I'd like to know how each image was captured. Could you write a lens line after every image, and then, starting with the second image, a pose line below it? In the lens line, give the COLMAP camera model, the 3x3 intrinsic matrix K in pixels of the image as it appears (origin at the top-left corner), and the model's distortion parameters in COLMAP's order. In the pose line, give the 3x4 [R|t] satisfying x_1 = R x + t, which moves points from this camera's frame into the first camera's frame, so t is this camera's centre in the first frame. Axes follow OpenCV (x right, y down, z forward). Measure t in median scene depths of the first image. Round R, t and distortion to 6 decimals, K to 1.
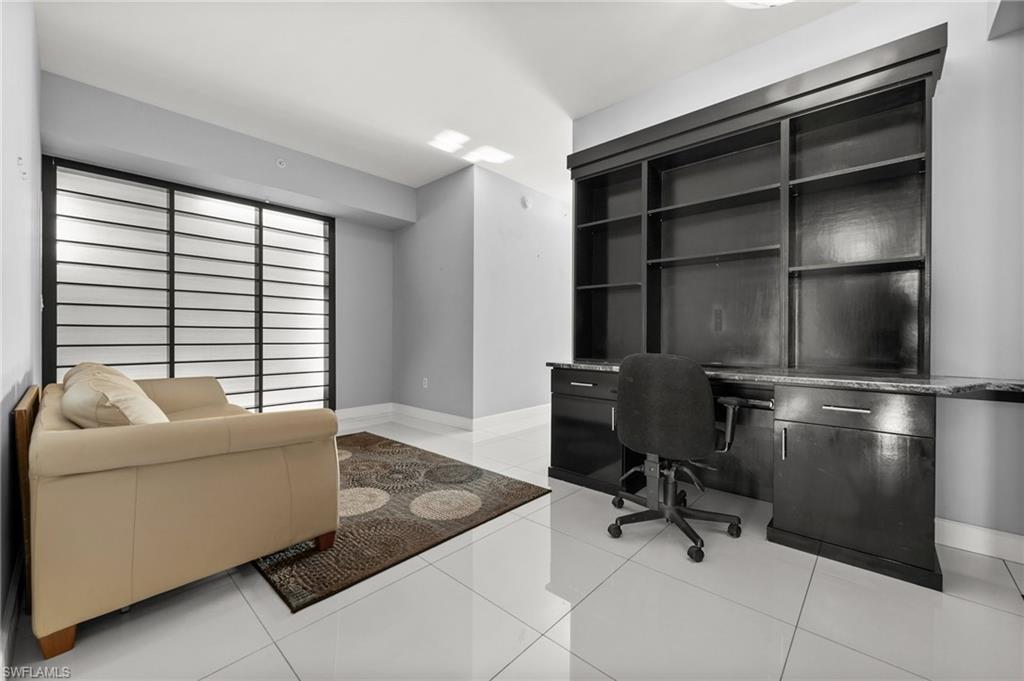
lens RADIAL K [[405.2, 0, 511.2], [0, 405.2, 338.9], [0, 0, 1]] dist [0.001025, 0.000152]
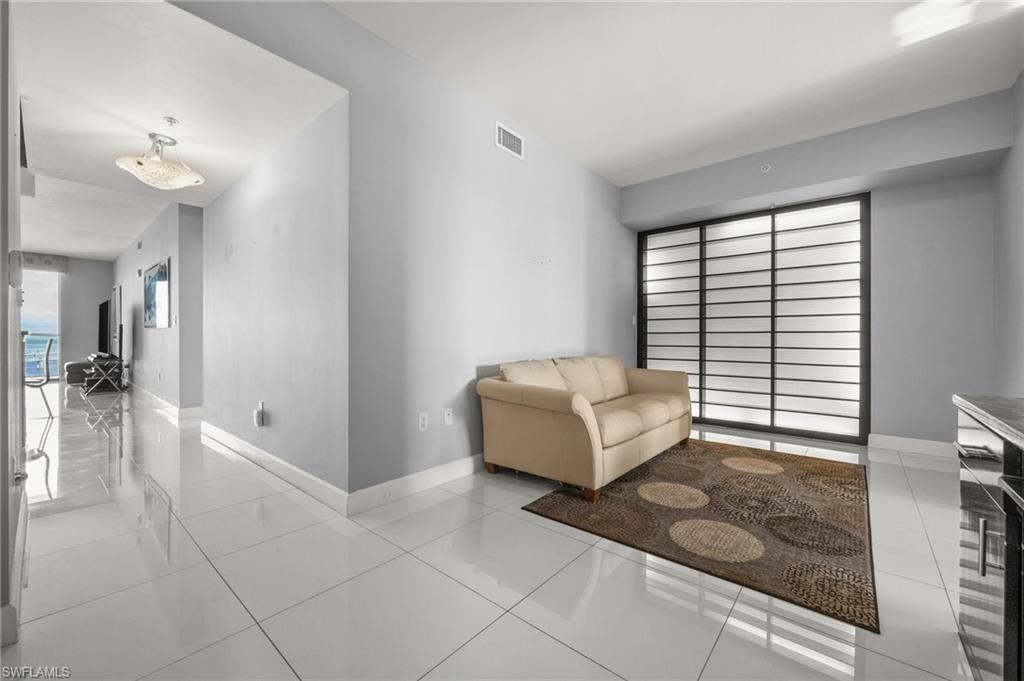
lens RADIAL K [[405.2, 0, 514.7], [0, 405.2, 341.4], [0, 0, 1]] dist [0.001025, 0.000152]
pose [[0.045393, 0.004084, -0.998961, 0.513076], [-0.011775, 0.999924, 0.003553, -0.000048], [0.998900, 0.011601, 0.045438, 0.422652]]
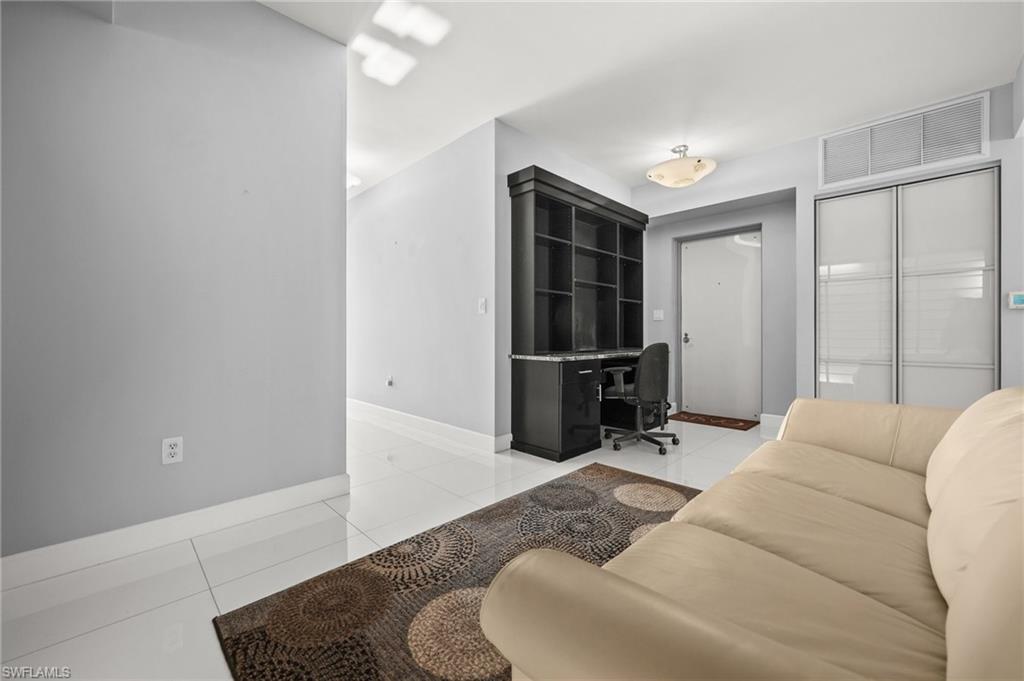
lens RADIAL K [[405.2, 0, 509.6], [0, 405.2, 331.1], [0, 0, 1]] dist [0.001025, 0.000152]
pose [[0.046307, 0.000364, 0.998927, -0.944323], [0.006033, 0.999982, -0.000645, -0.013244], [-0.998909, 0.006057, 0.046304, 1.016967]]
